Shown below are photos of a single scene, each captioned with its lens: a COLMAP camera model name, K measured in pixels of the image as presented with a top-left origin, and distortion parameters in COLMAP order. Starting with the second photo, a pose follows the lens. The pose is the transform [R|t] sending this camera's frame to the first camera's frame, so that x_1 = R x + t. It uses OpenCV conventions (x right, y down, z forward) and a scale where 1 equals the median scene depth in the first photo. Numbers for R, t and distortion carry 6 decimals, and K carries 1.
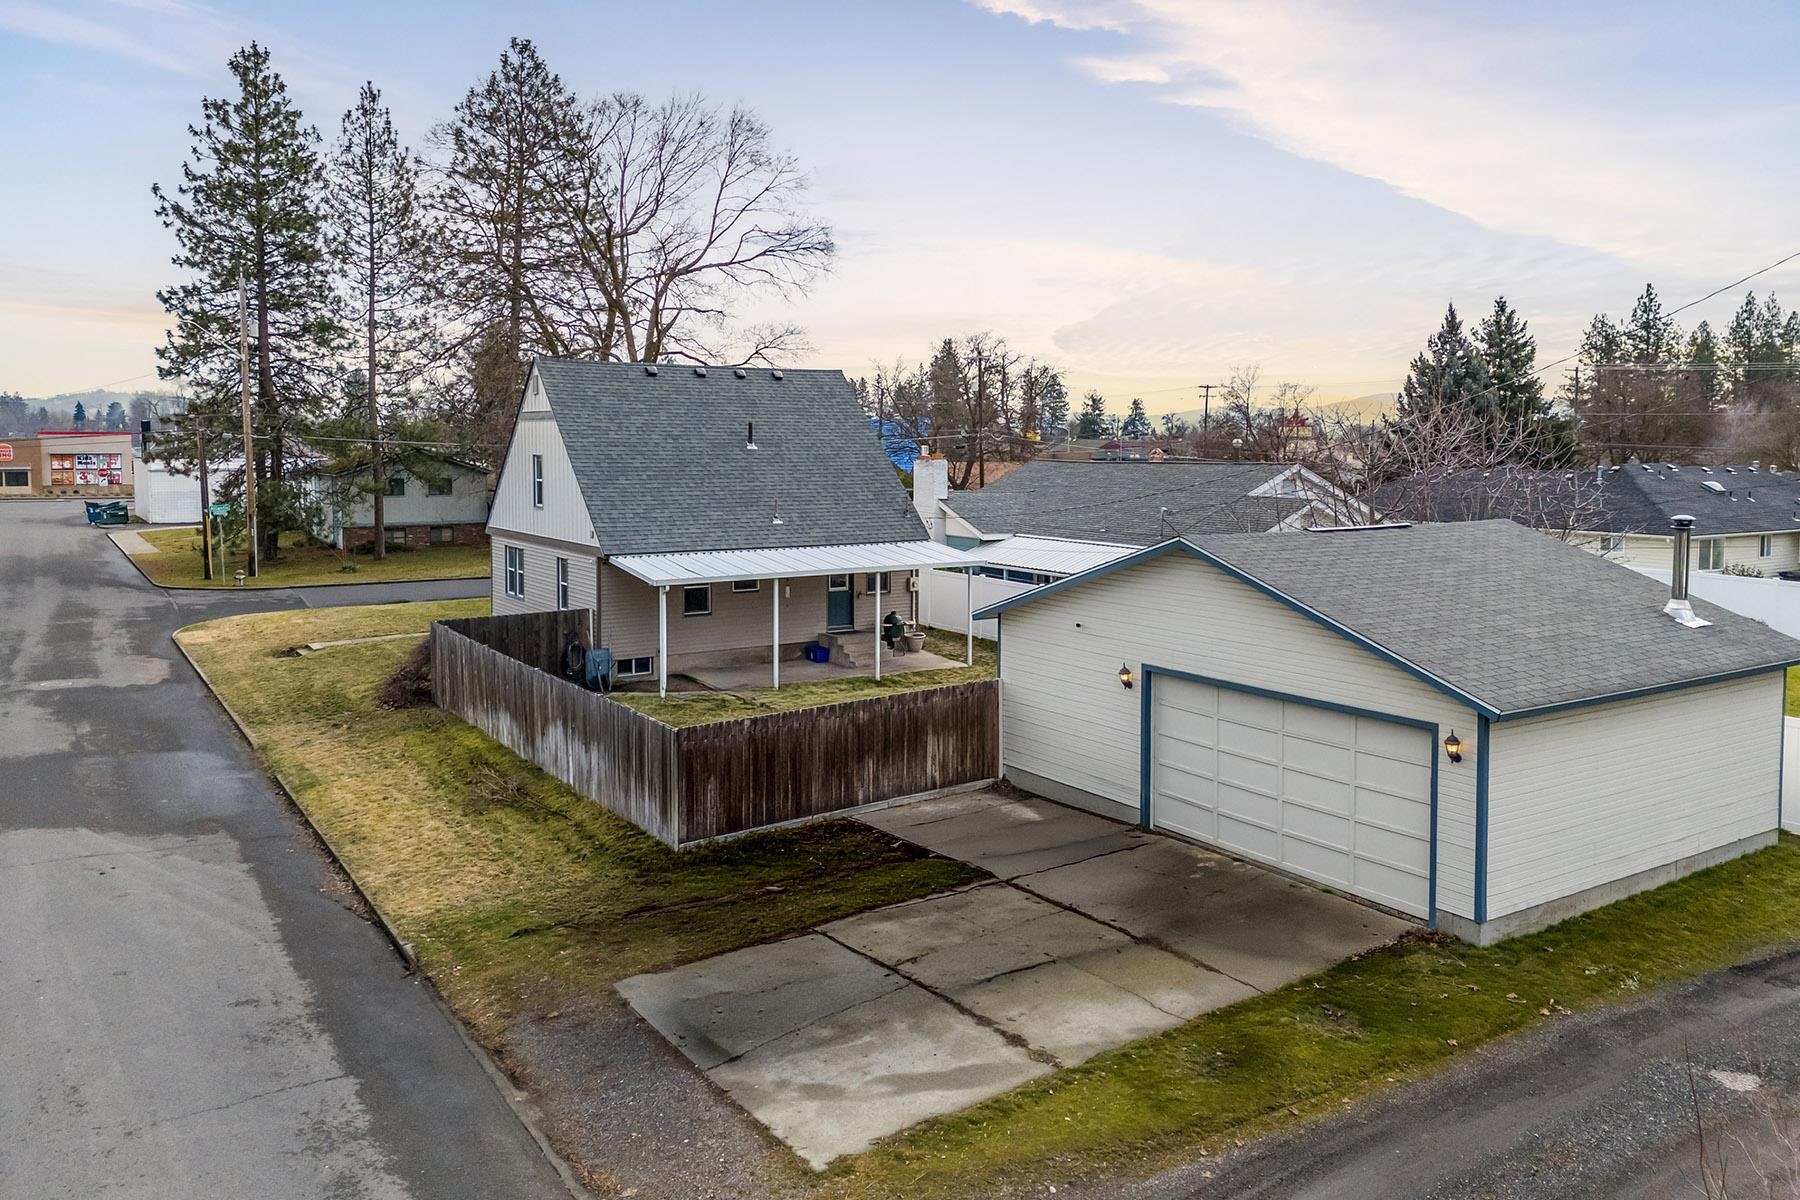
lens RADIAL K [[1315.4, 0, 900.8], [0, 1315.4, 521.0], [0, 0, 1]] dist [0.057498, -0.031186]
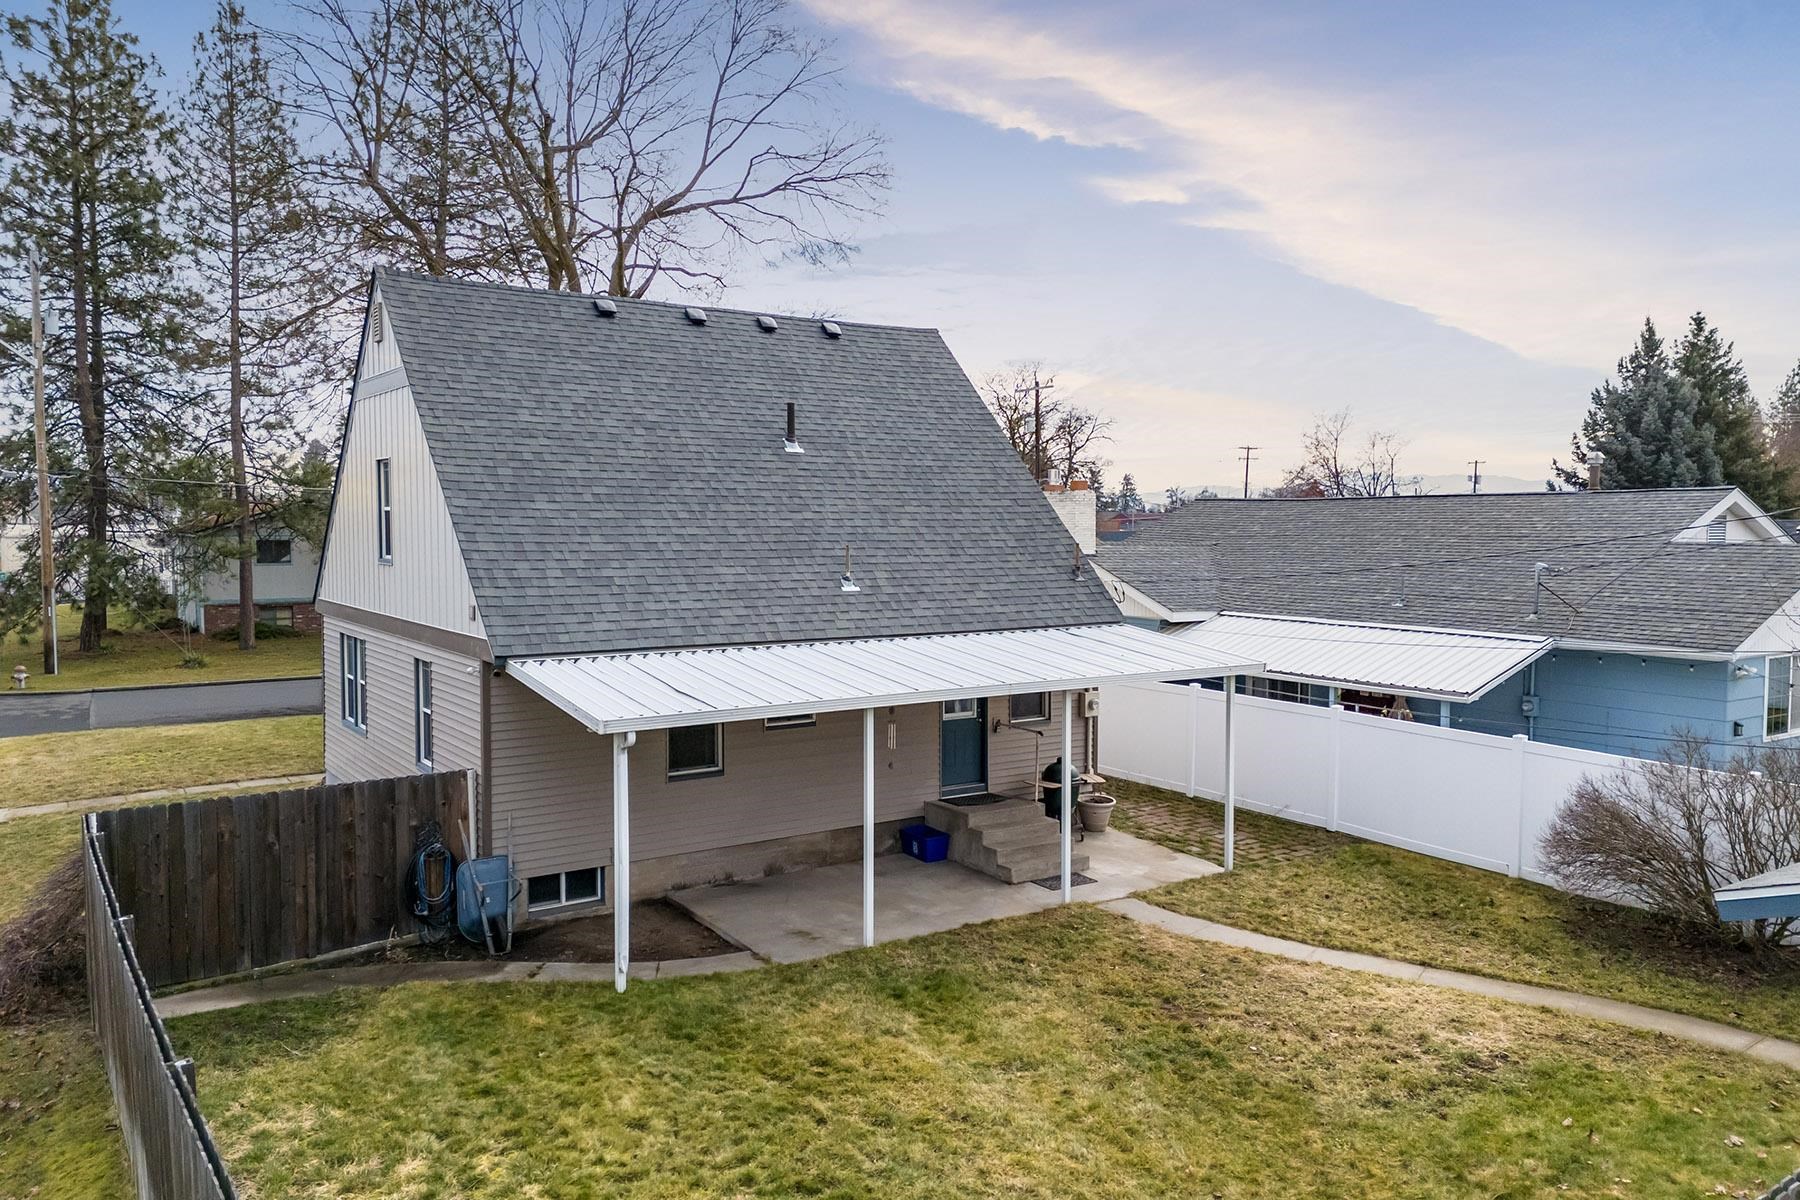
lens RADIAL K [[1315.4, 0, 896.1], [0, 1315.4, 605.0], [0, 0, 1]] dist [0.057498, -0.031186]
pose [[0.999906, -0.001231, 0.013686, -0.068507], [0.001190, 0.999995, 0.003055, 0.004740], [-0.013689, -0.003039, 0.999902, 0.403306]]
